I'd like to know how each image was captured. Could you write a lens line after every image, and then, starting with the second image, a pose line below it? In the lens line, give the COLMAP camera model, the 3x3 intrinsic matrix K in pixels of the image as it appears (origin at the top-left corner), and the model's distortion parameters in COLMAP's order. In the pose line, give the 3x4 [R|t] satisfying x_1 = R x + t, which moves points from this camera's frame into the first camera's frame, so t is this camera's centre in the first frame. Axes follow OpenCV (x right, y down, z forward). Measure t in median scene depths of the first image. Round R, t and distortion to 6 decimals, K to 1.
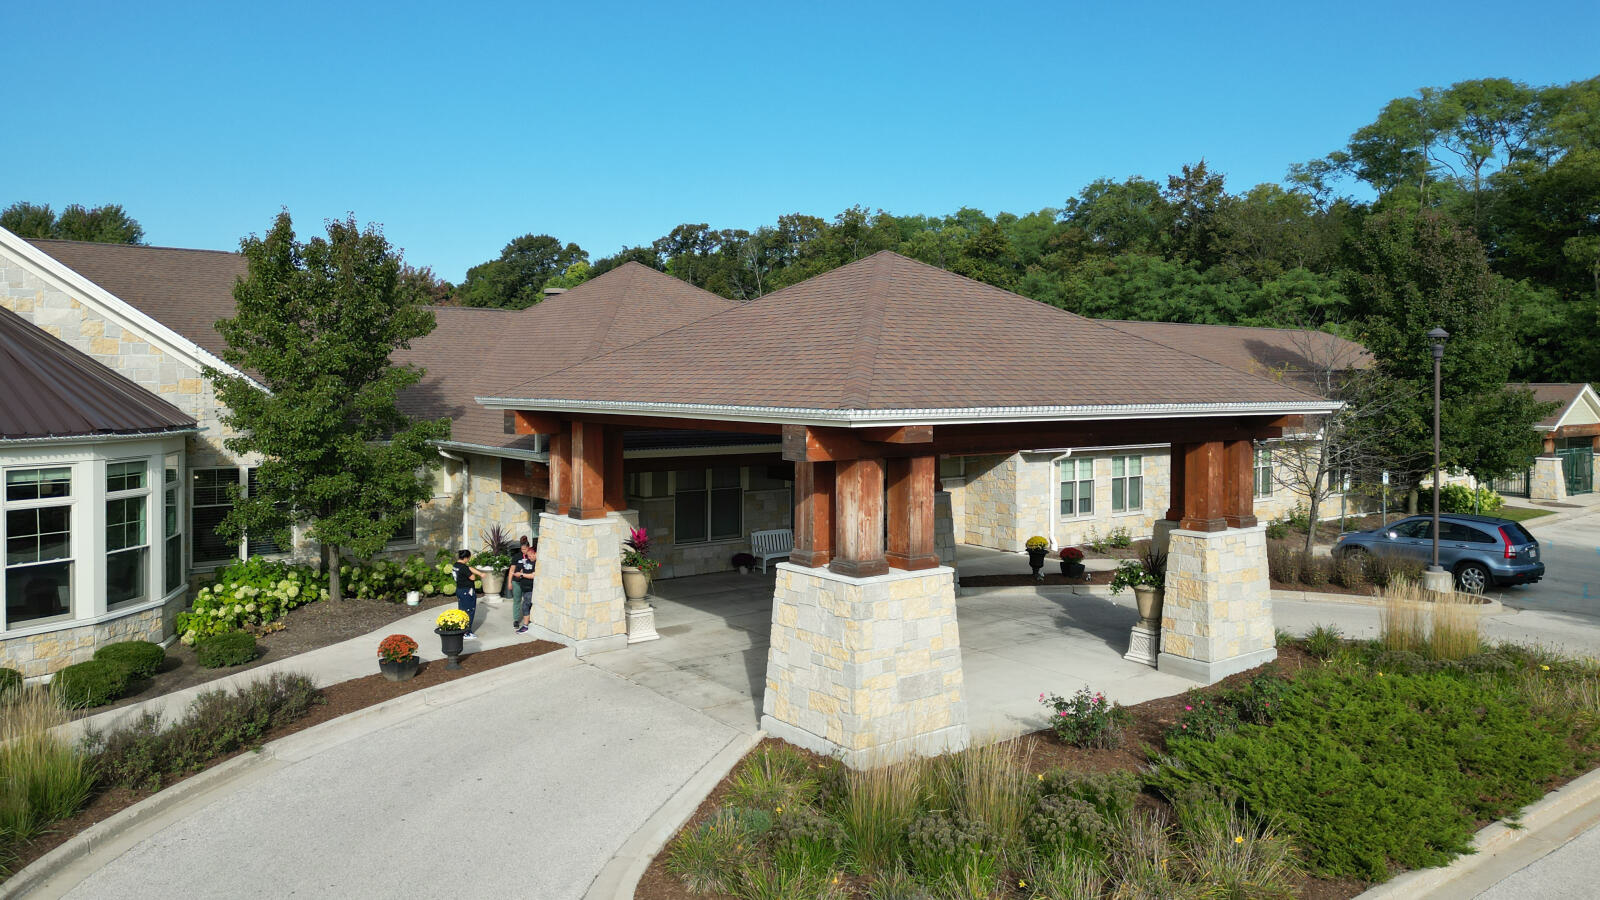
lens RADIAL K [[1078.4, 0, 800.8], [0, 1078.4, 431.5], [0, 0, 1]] dist [0.091533, -0.090119]
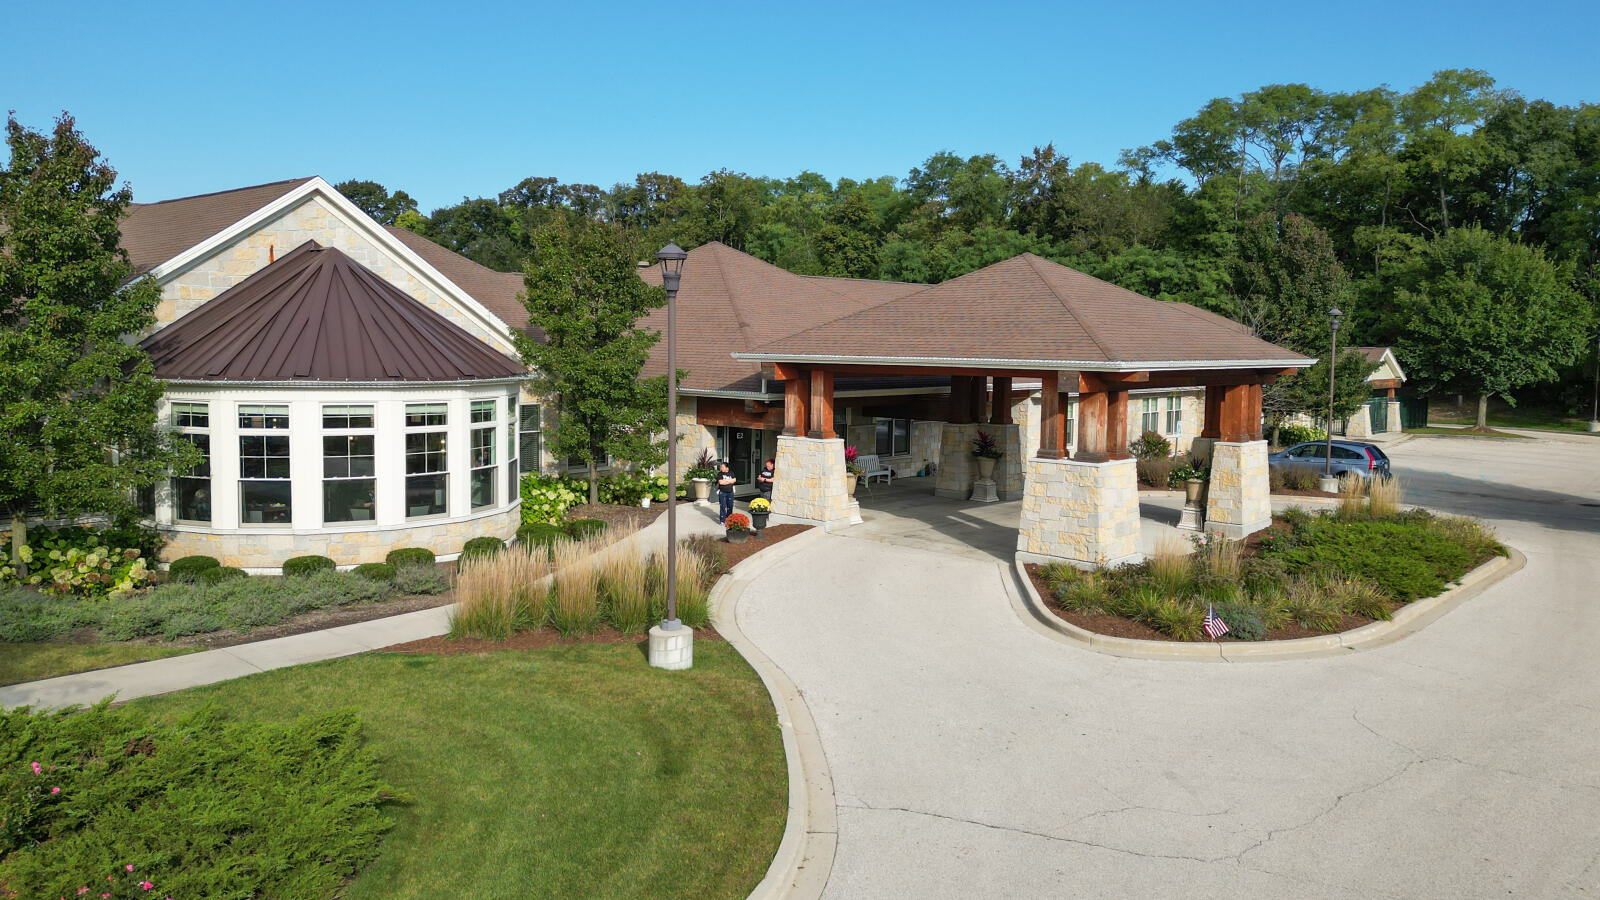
lens RADIAL K [[1078.4, 0, 800.8], [0, 1078.4, 431.5], [0, 0, 1]] dist [0.091533, -0.090119]
pose [[0.985532, -0.004343, 0.169434, -0.087575], [-0.002335, 0.999229, 0.039192, 0.002887], [-0.169473, -0.039020, 0.984762, -0.073508]]
